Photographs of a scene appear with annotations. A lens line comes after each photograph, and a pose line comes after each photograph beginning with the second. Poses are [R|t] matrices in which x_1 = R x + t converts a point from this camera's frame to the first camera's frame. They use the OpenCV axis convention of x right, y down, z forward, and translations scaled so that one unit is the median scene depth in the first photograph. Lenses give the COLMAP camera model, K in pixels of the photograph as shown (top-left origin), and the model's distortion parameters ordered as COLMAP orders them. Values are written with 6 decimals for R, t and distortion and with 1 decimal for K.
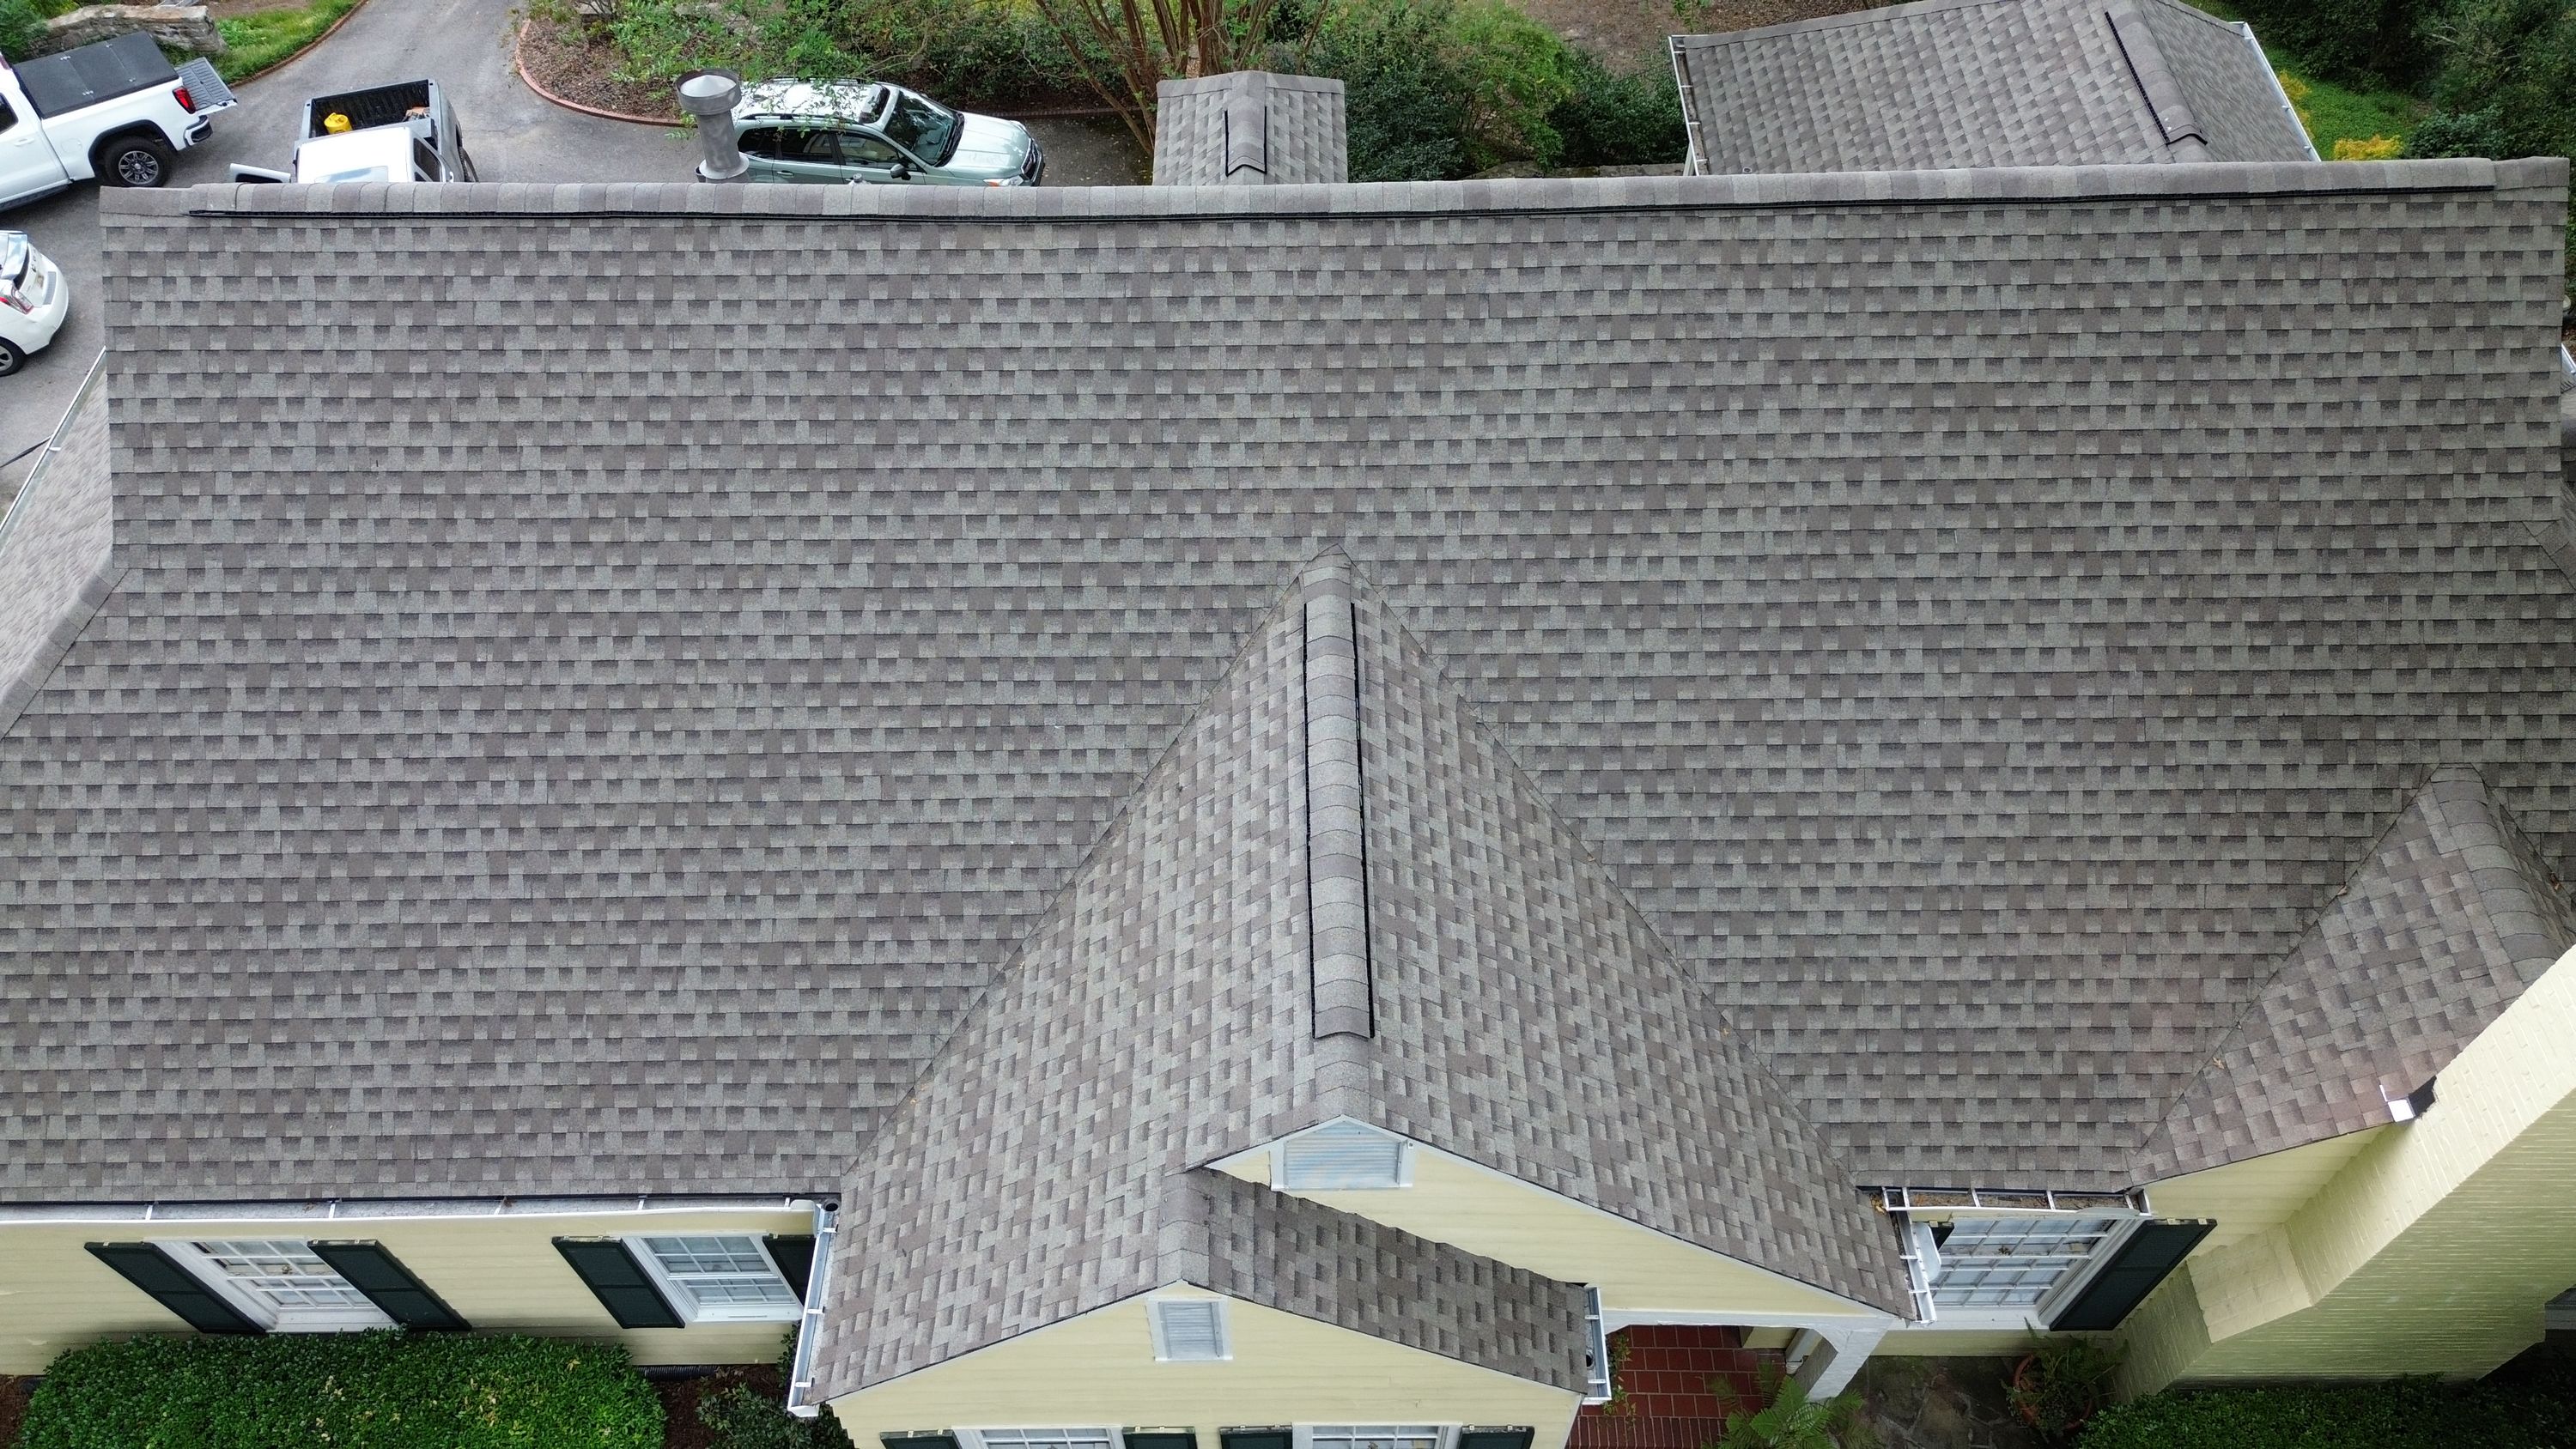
lens RADIAL K [[1867.2, 0, 1295.8], [0, 1867.2, 717.8], [0, 0, 1]] dist [0.046941, -0.018889]
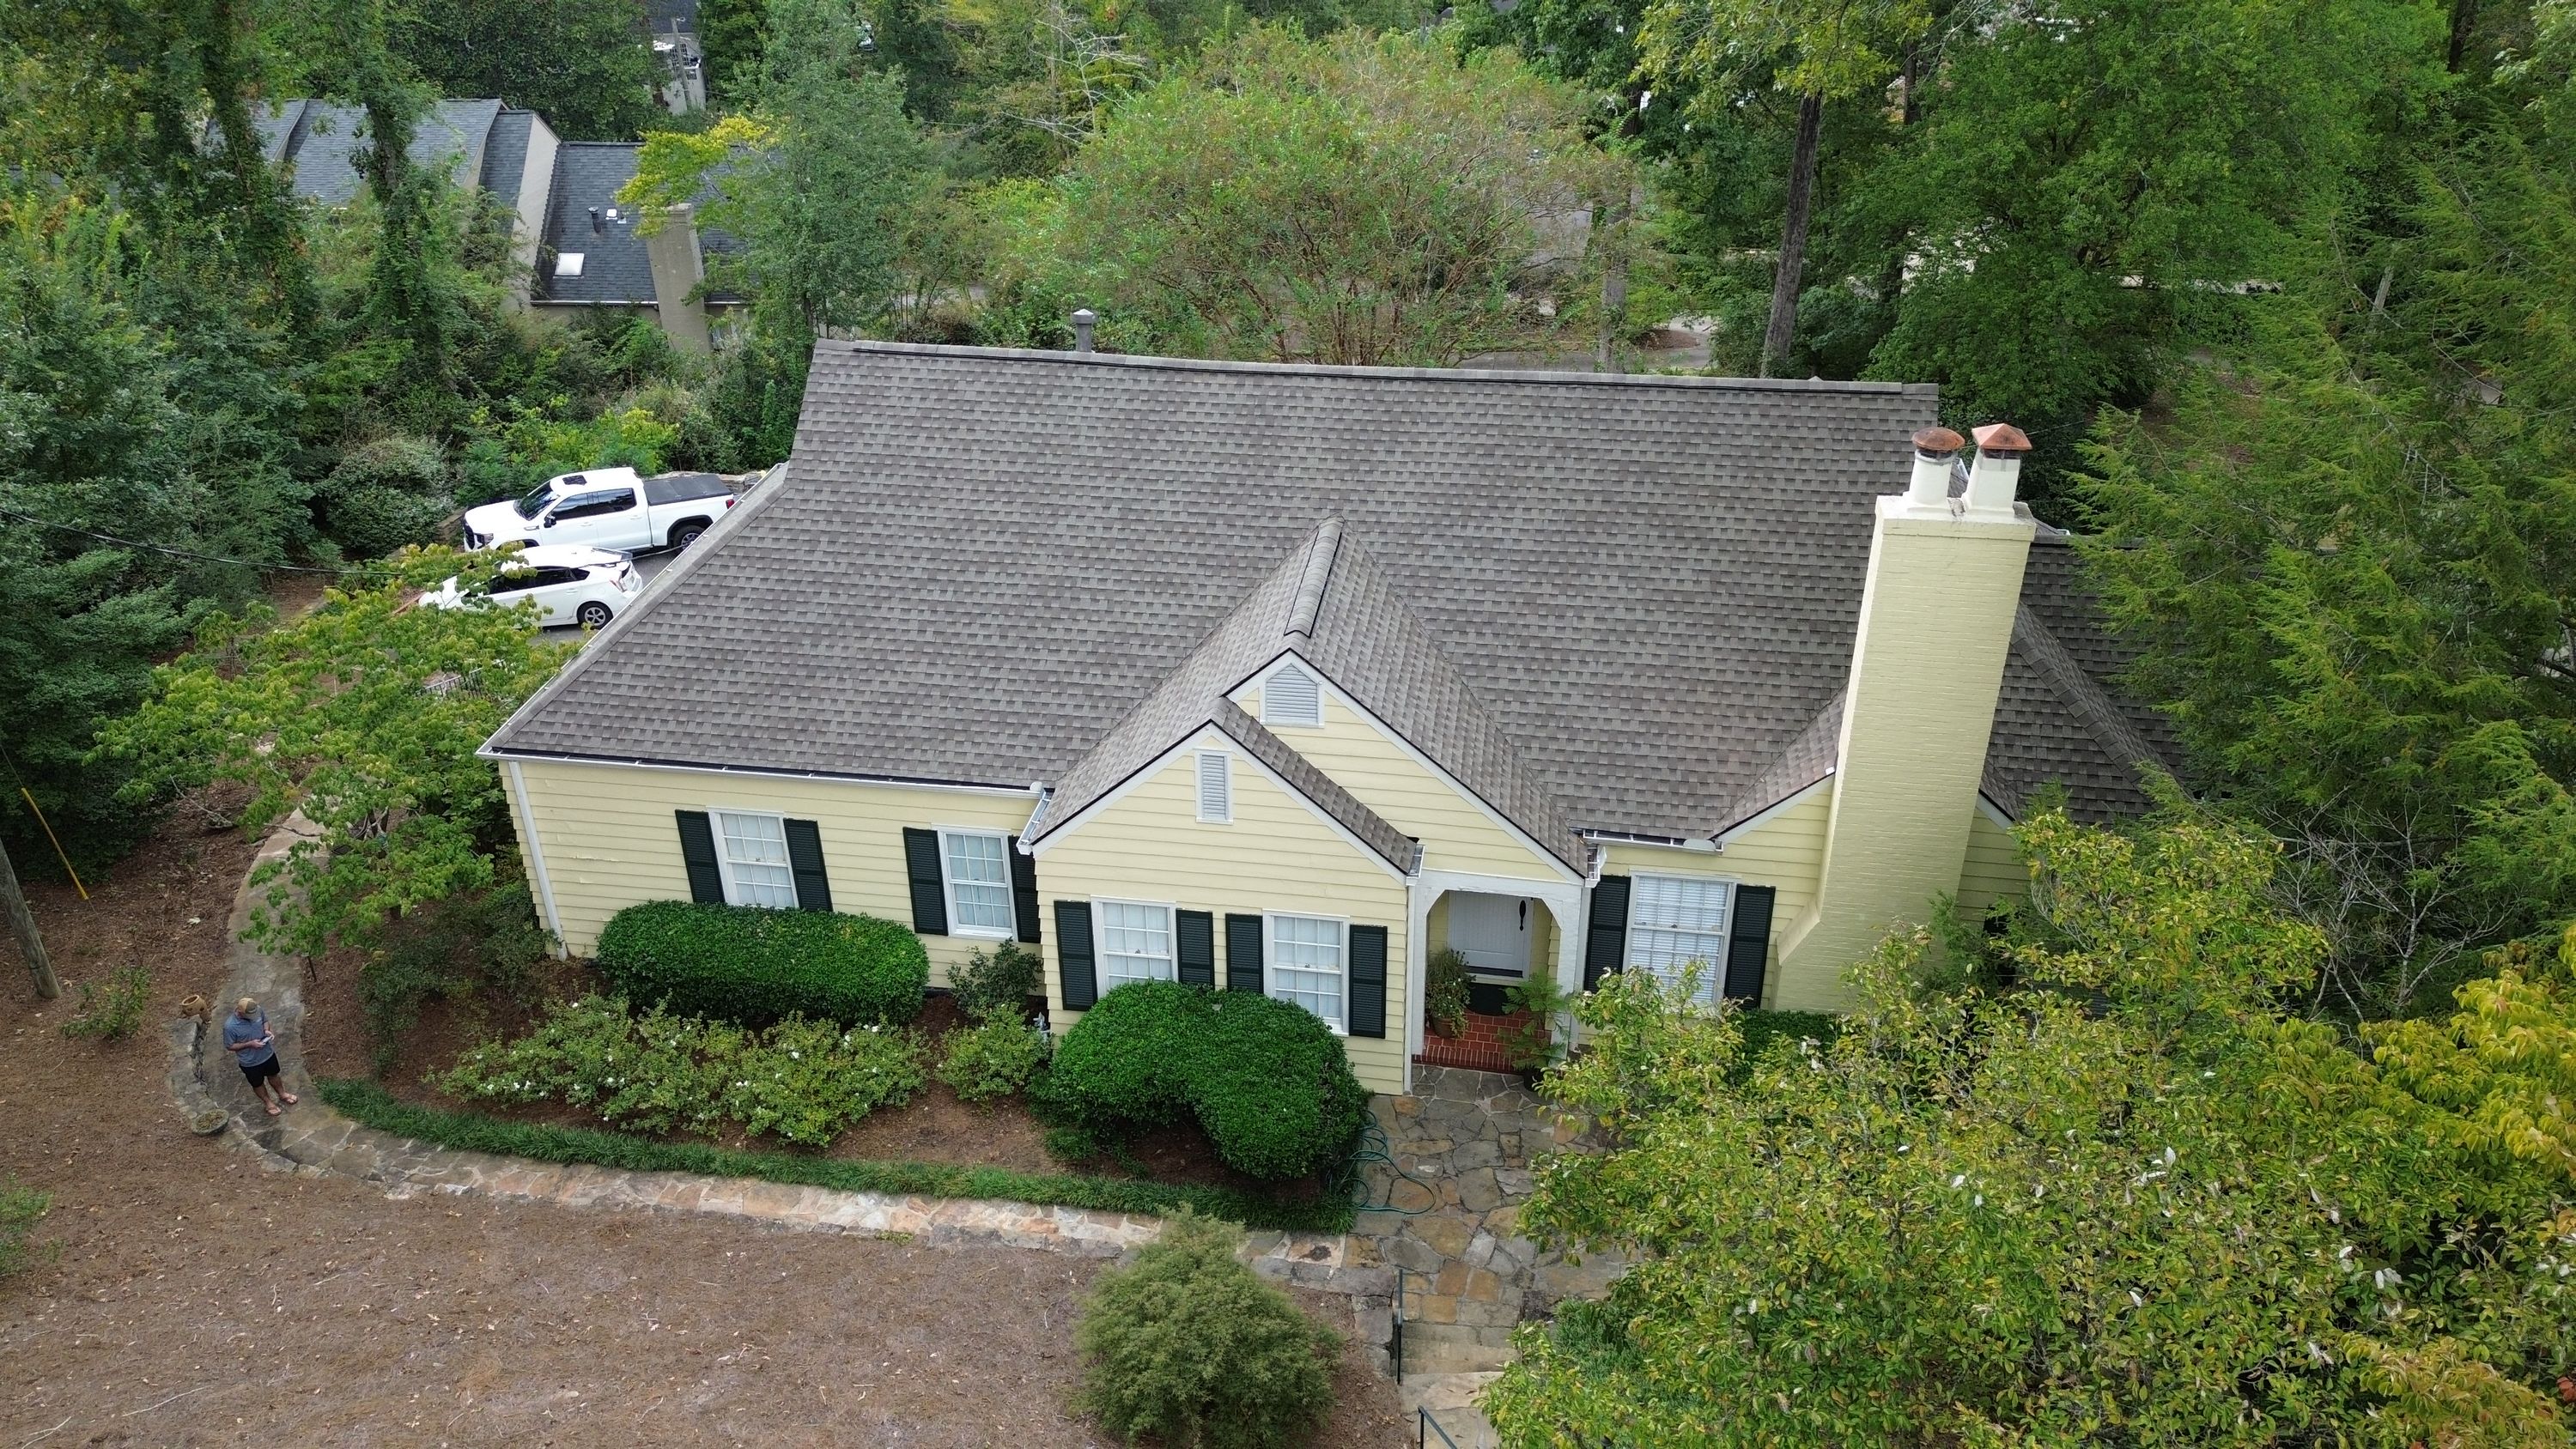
lens RADIAL K [[1942.7, 0, 1292.7], [0, 1942.7, 730.9], [0, 0, 1]] dist [0.117600, -0.000563]
pose [[0.987362, 0.077447, -0.138271, 0.290159], [-0.125971, 0.912931, -0.388187, 0.978254], [0.096168, 0.400699, 0.911149, -0.888598]]
